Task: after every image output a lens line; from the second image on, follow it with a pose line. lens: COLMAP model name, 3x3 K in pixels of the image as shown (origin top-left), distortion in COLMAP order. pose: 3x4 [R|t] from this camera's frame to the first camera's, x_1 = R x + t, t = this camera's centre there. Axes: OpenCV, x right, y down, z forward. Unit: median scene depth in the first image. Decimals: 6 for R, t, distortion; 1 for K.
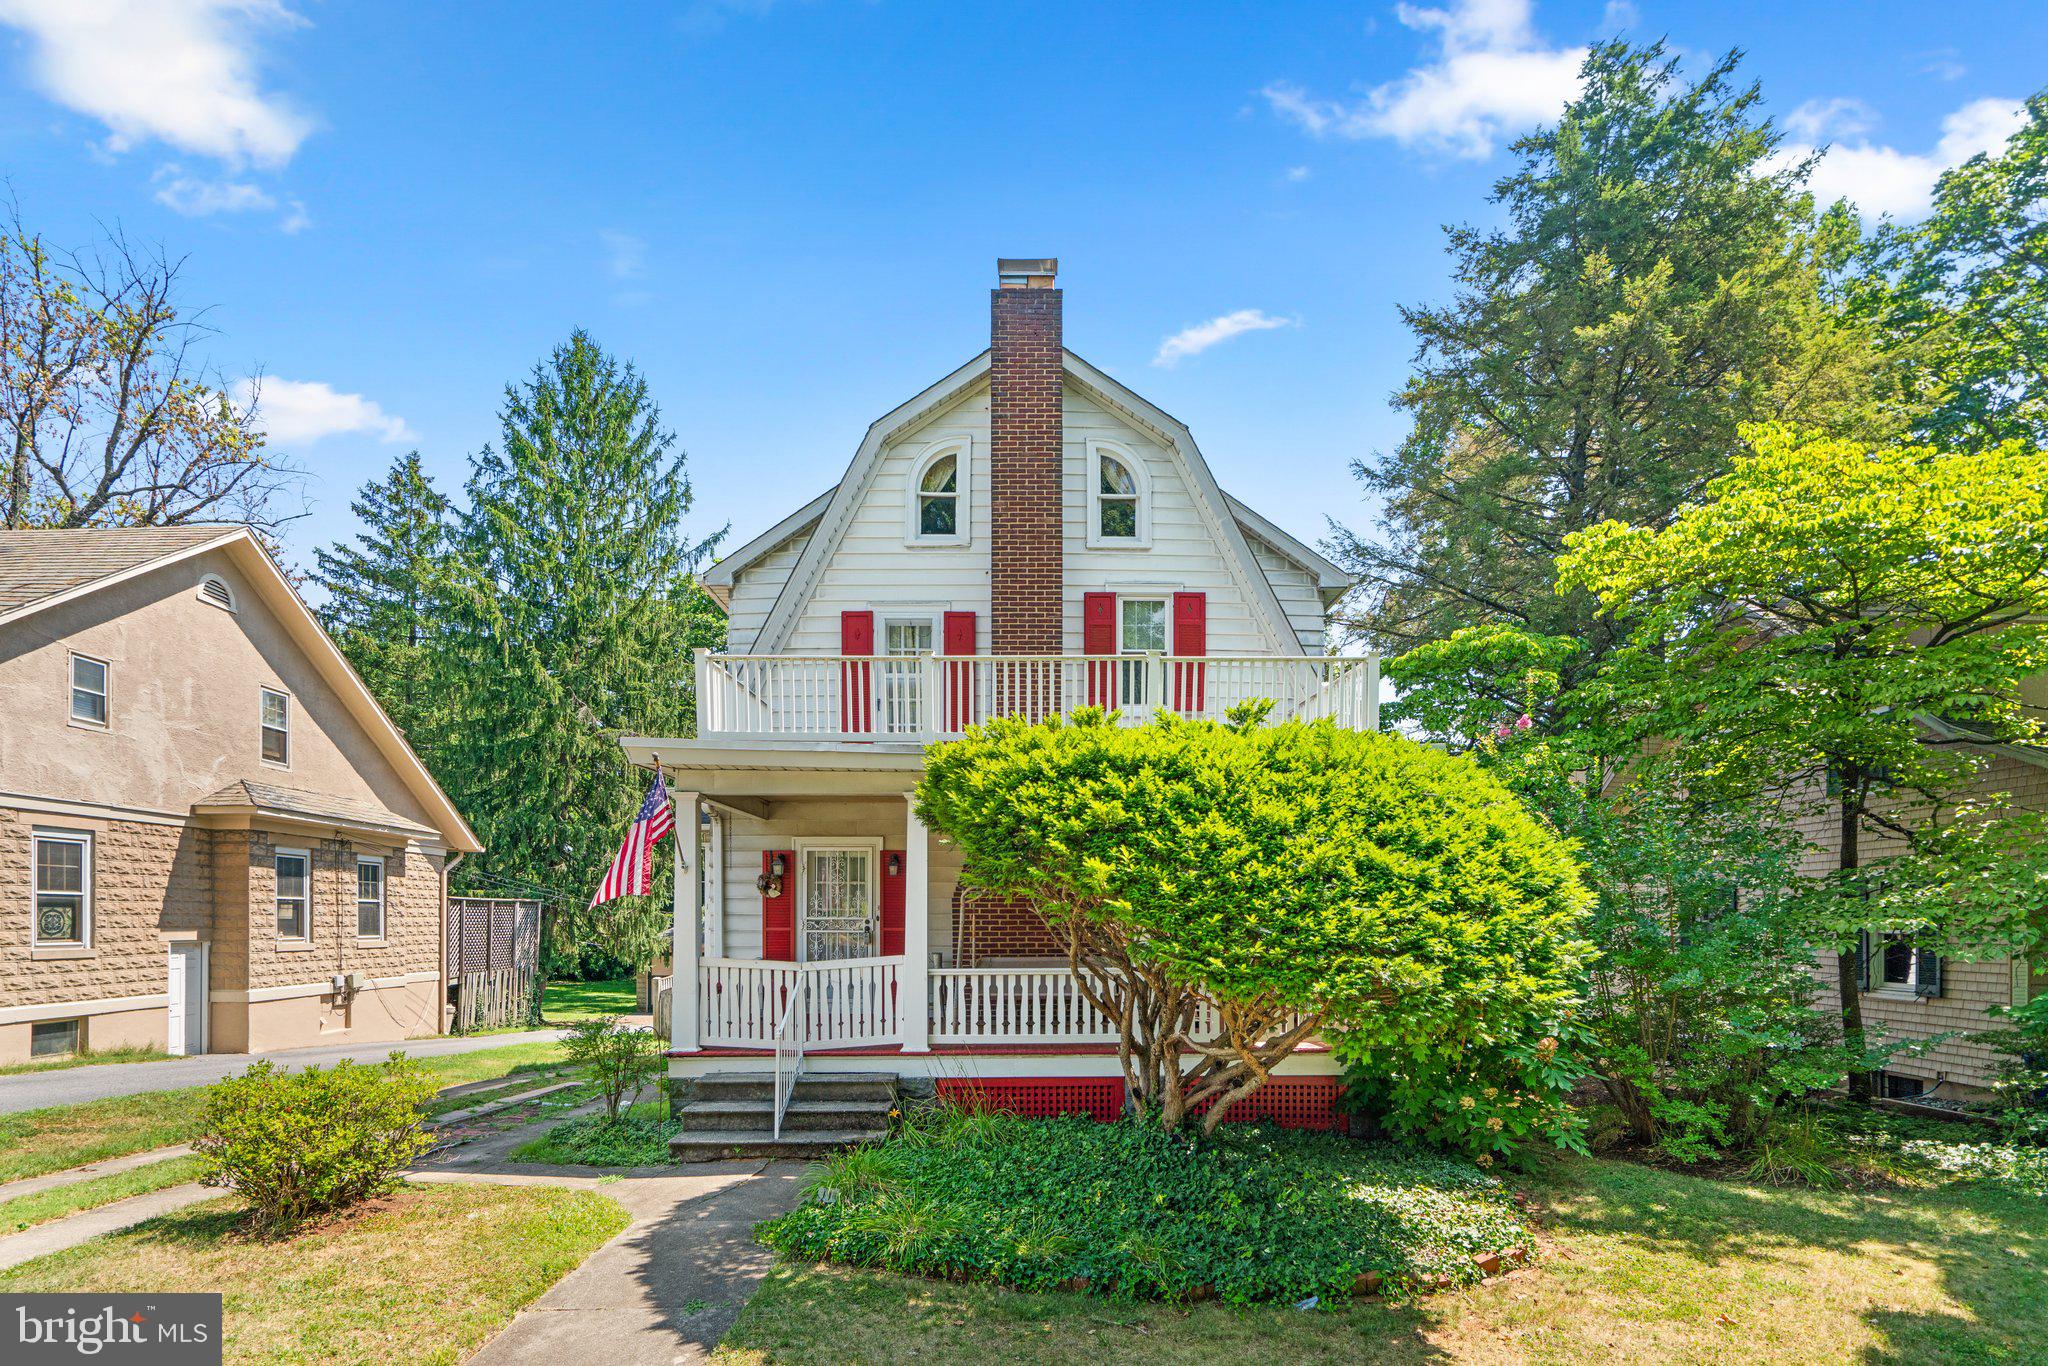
lens RADIAL K [[958.0, 0, 1024.6], [0, 958.0, 943.2], [0, 0, 1]] dist [-0.004487, -0.000505]
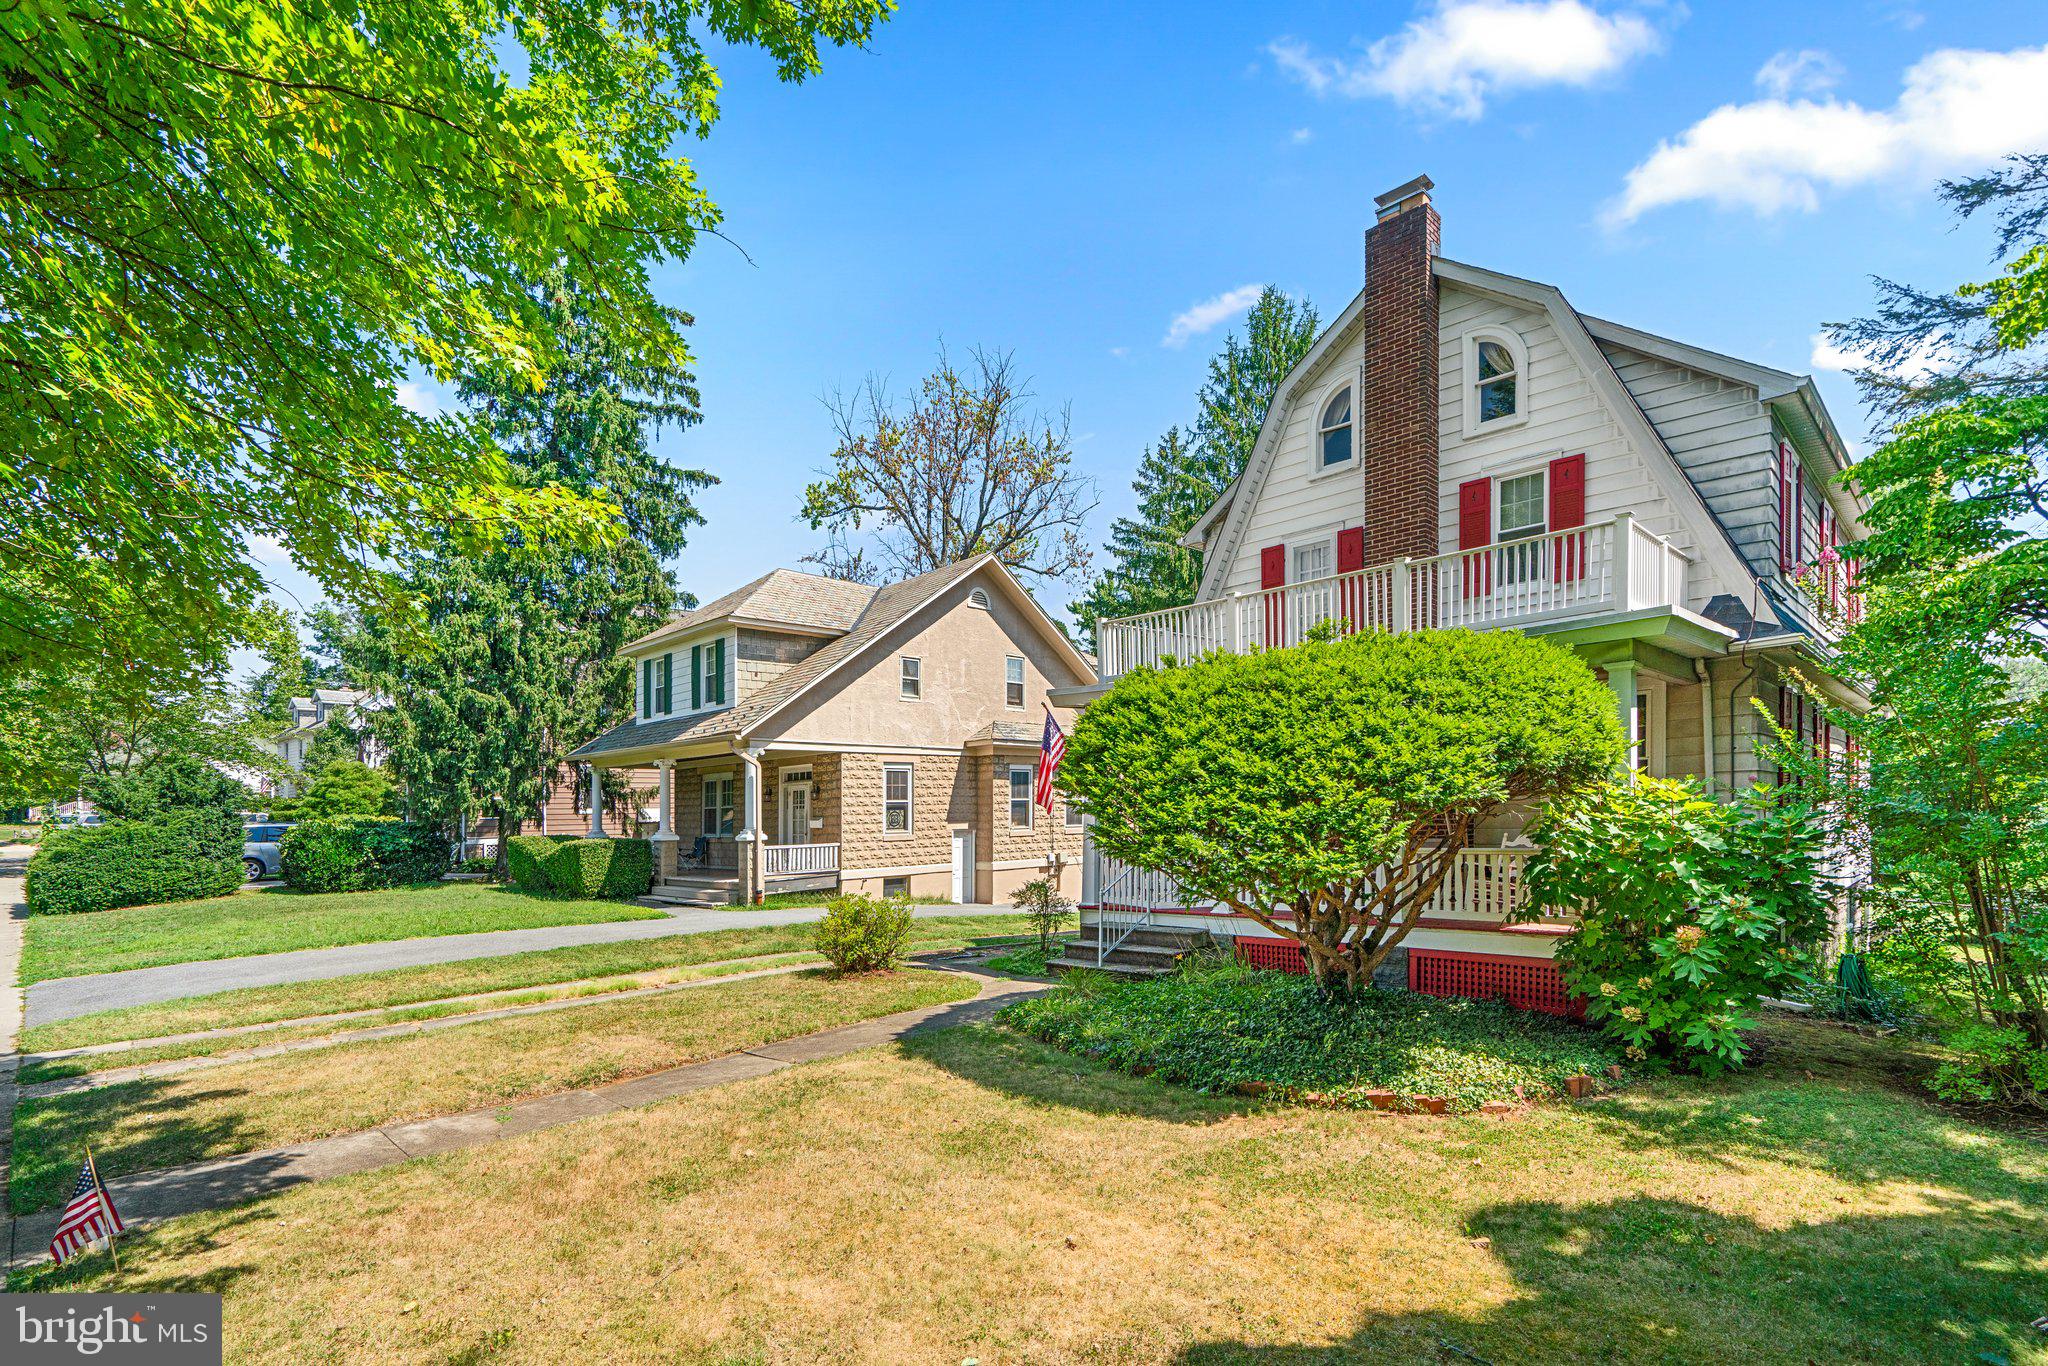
lens RADIAL K [[1121.9, 0, 1109.9], [0, 1121.9, 830.2], [0, 0, 1]] dist [-0.011059, 0.000599]
pose [[0.694505, -0.005276, -0.719468, 0.653796], [0.004815, 0.999985, -0.002685, 0.005200], [0.719472, -0.001600, 0.694520, -0.099698]]
